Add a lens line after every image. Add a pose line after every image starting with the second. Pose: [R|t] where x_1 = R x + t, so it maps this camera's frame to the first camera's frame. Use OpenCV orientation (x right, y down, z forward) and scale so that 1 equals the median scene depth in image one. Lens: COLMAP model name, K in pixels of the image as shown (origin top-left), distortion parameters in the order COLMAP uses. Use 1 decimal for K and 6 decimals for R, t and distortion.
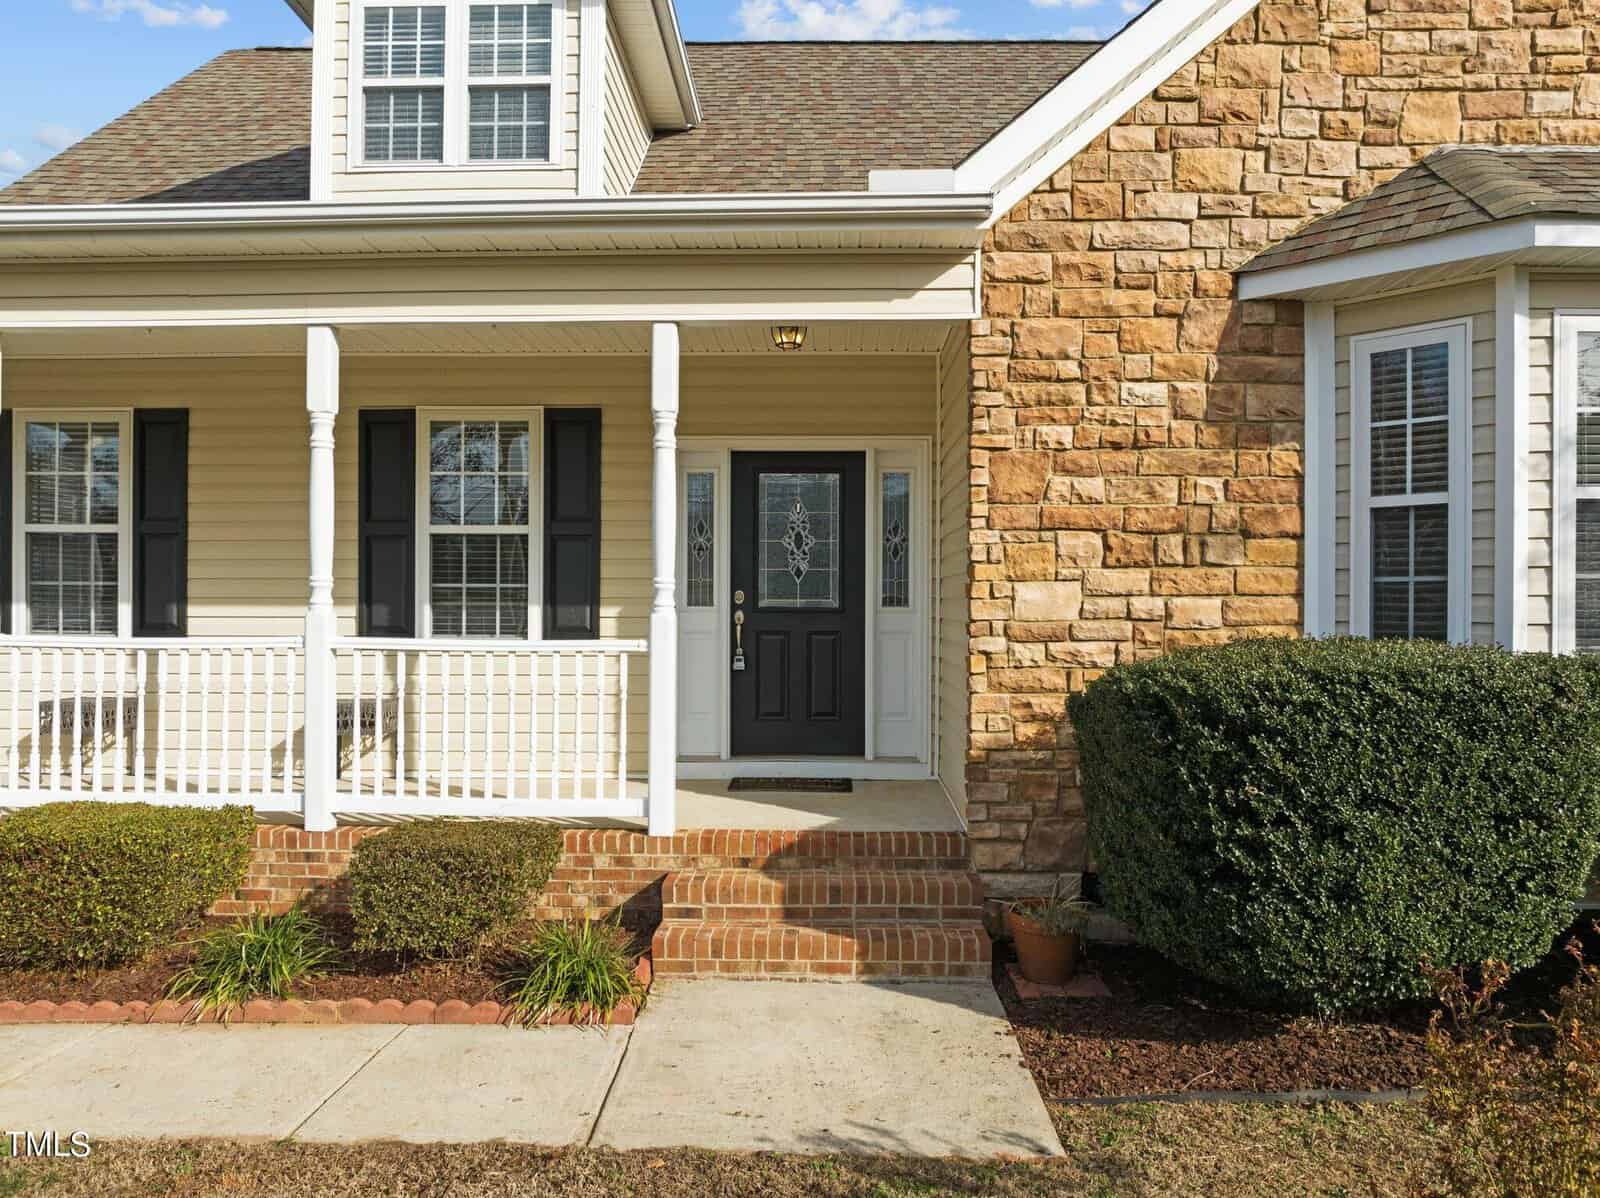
lens RADIAL K [[1127.7, 0, 805.4], [0, 1127.7, 624.1], [0, 0, 1]] dist [-0.045545, 0.008527]
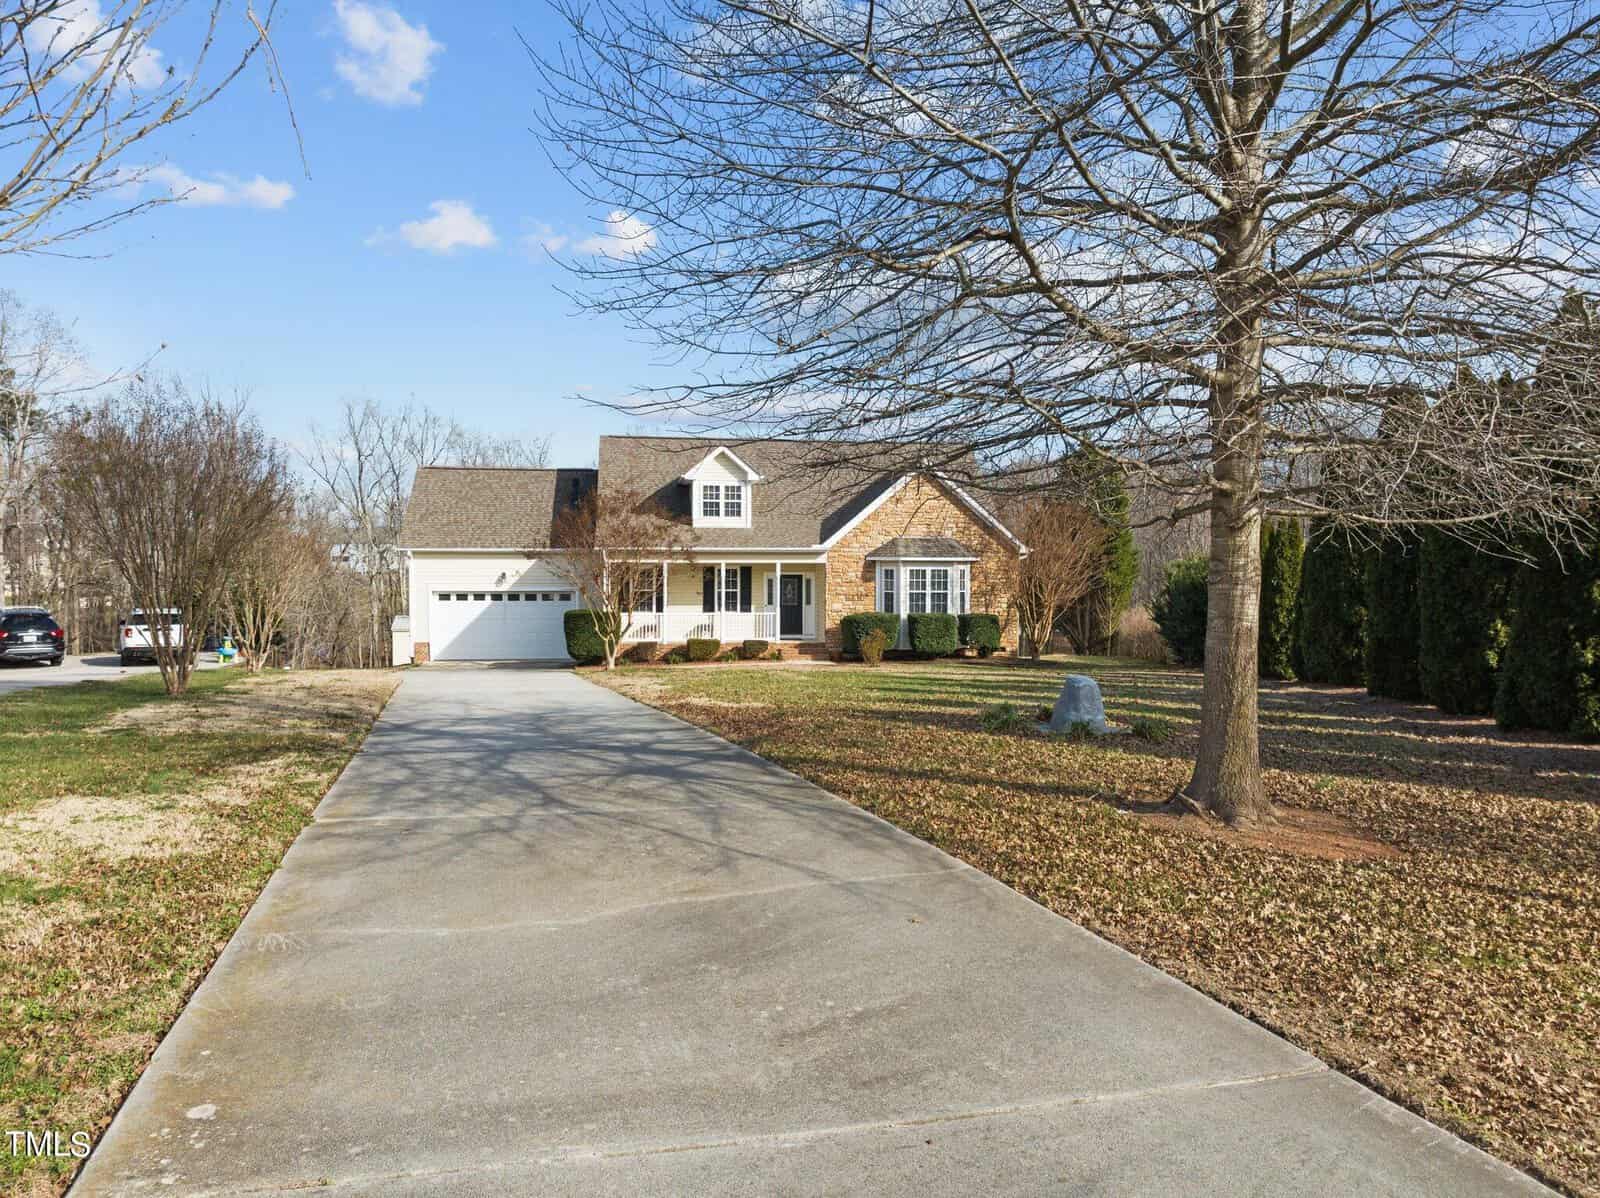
lens RADIAL K [[1127.7, 0, 809.0], [0, 1127.7, 604.5], [0, 0, 1]] dist [-0.045545, 0.008527]
pose [[0.983448, -0.008155, 0.181007, -1.131838], [0.003687, 0.999680, 0.025007, -0.194962], [-0.181154, -0.023926, 0.983164, -5.413838]]
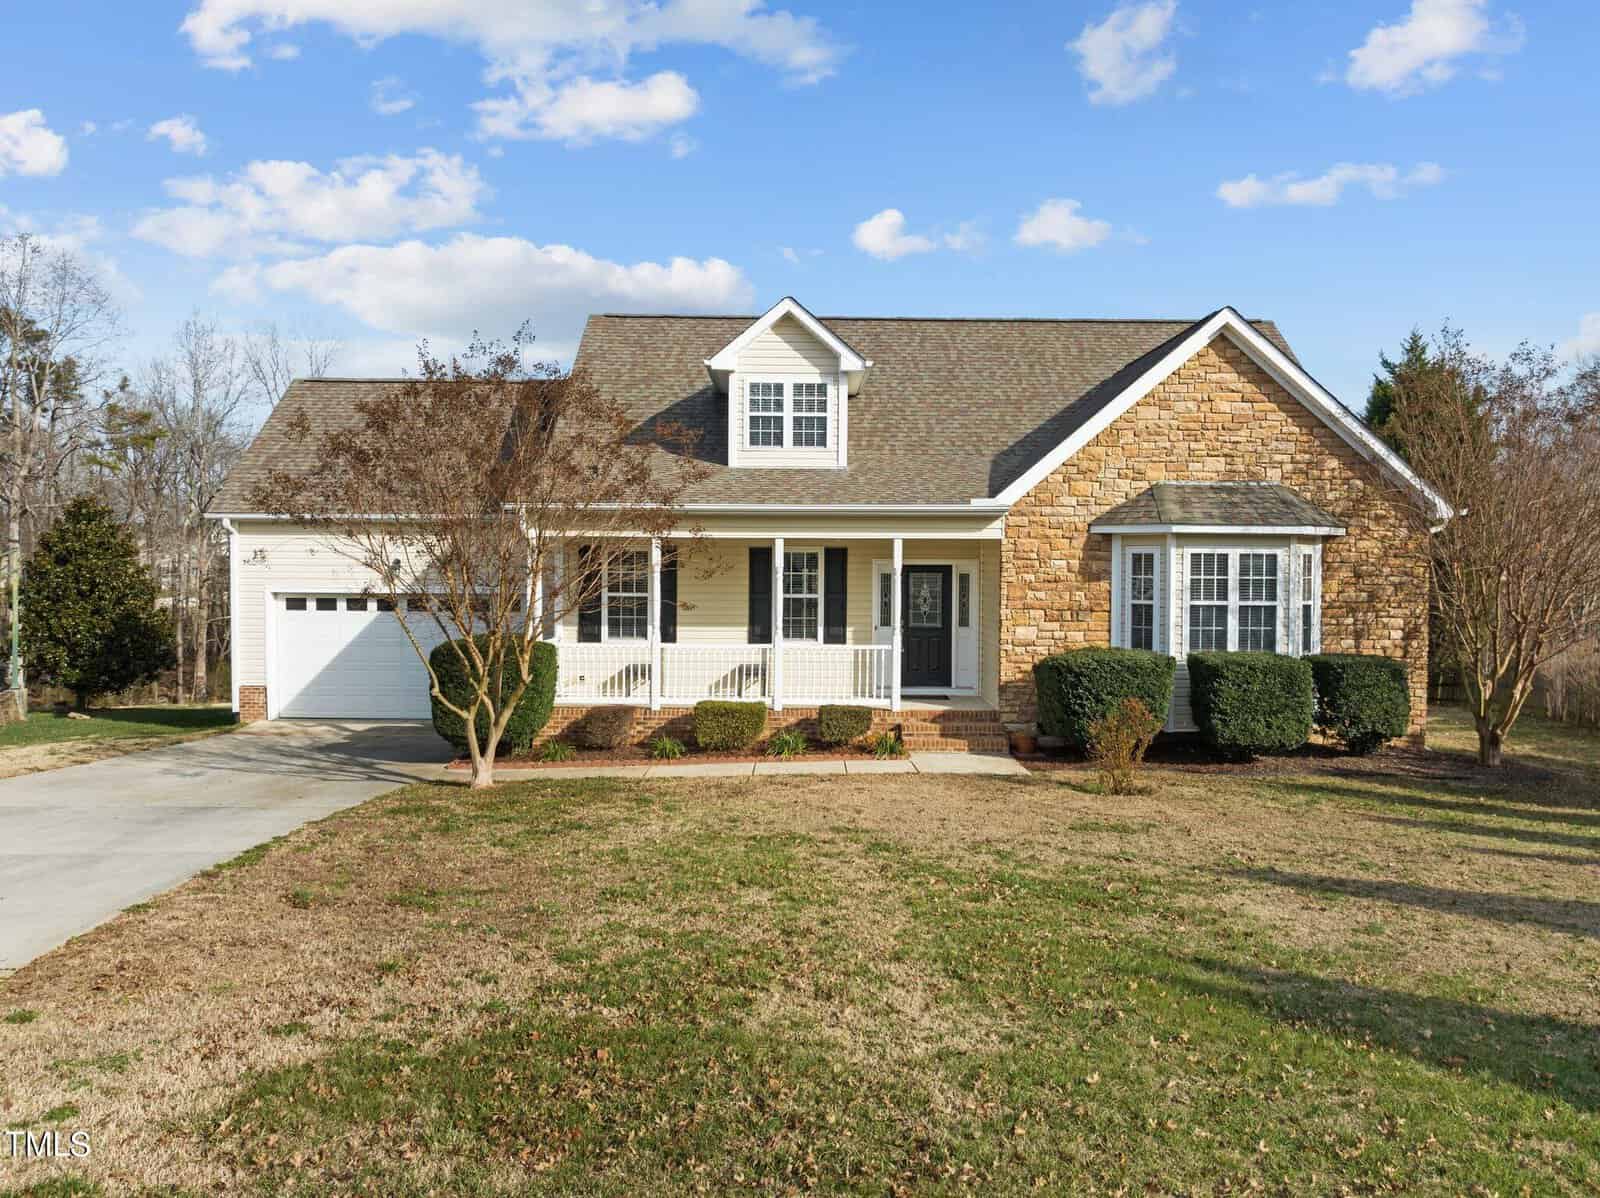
lens RADIAL K [[1127.7, 0, 794.2], [0, 1127.7, 586.7], [0, 0, 1]] dist [-0.045545, 0.008527]
pose [[0.999702, 0.001306, 0.024383, -0.478932], [-0.001546, 0.999951, 0.009816, -0.173098], [-0.024369, -0.009851, 0.999654, -1.996926]]
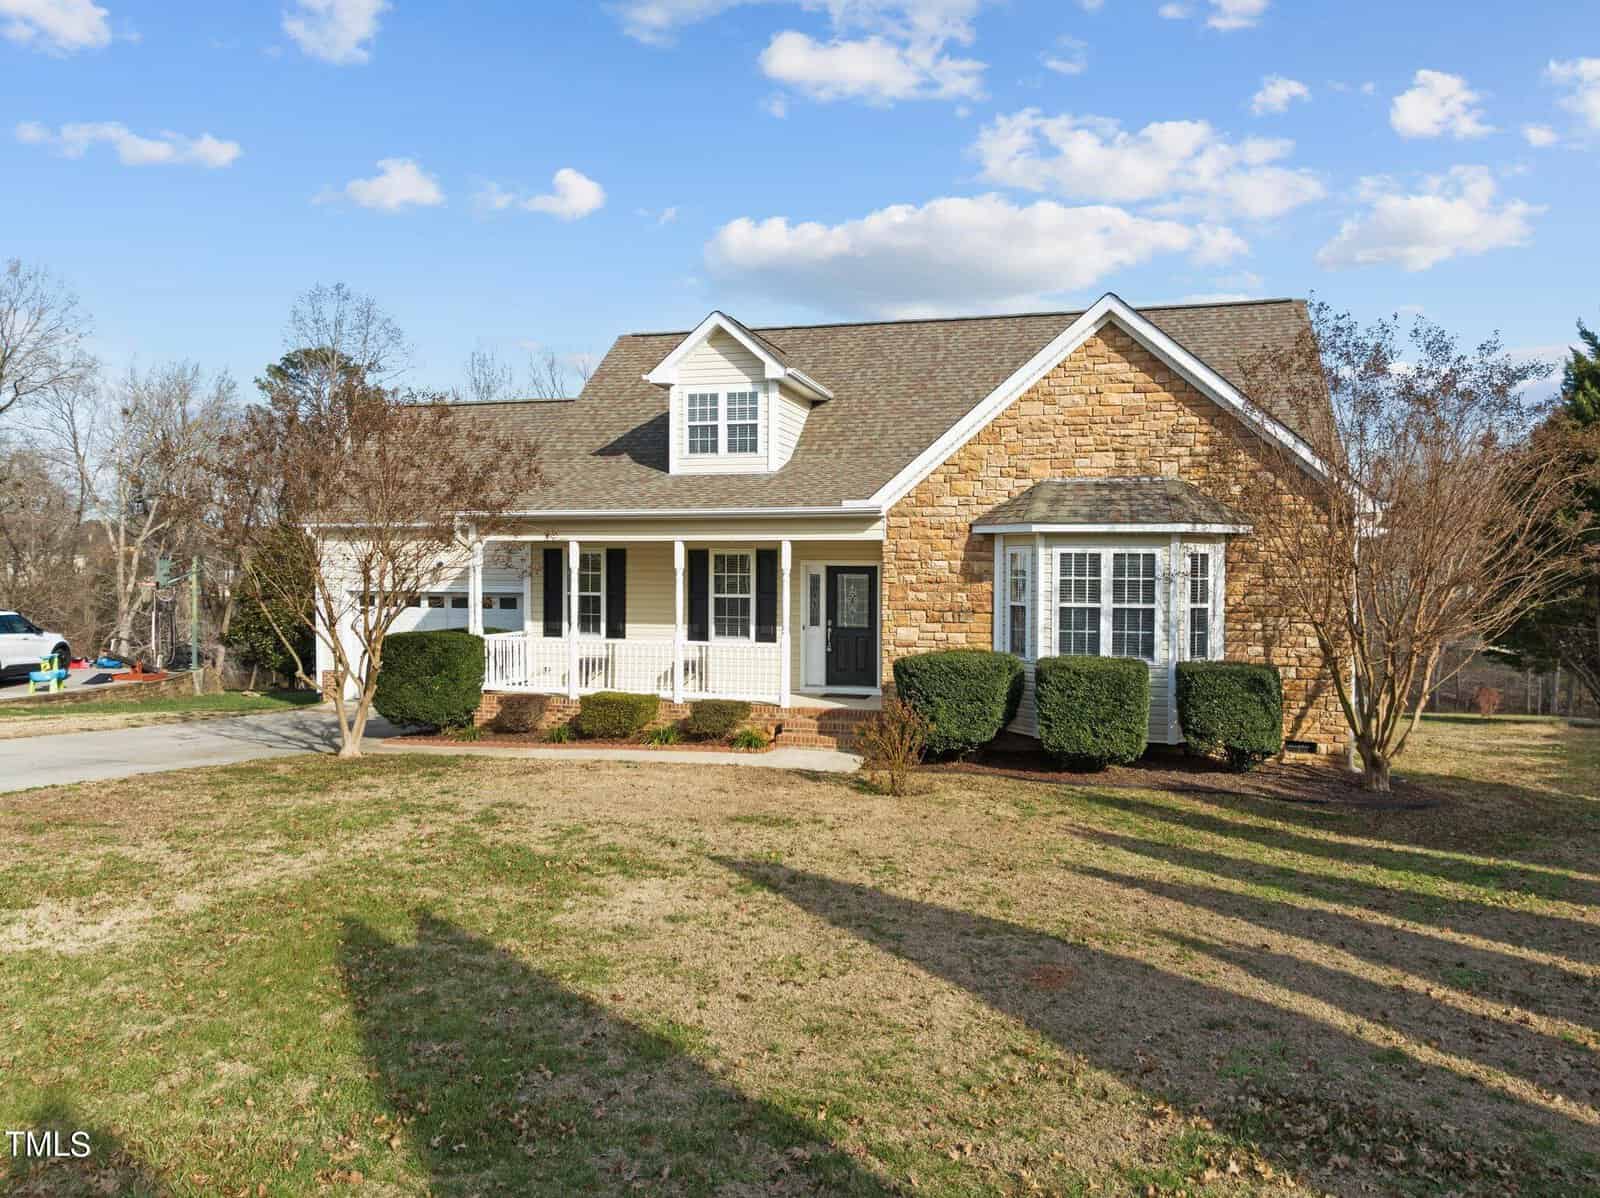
lens RADIAL K [[1127.7, 0, 804.9], [0, 1127.7, 593.2], [0, 0, 1]] dist [-0.045545, 0.008527]
pose [[0.968285, 0.006279, -0.249768, 0.703080], [-0.002846, 0.999896, 0.014105, -0.170803], [0.249831, -0.012946, 0.968203, -1.988585]]
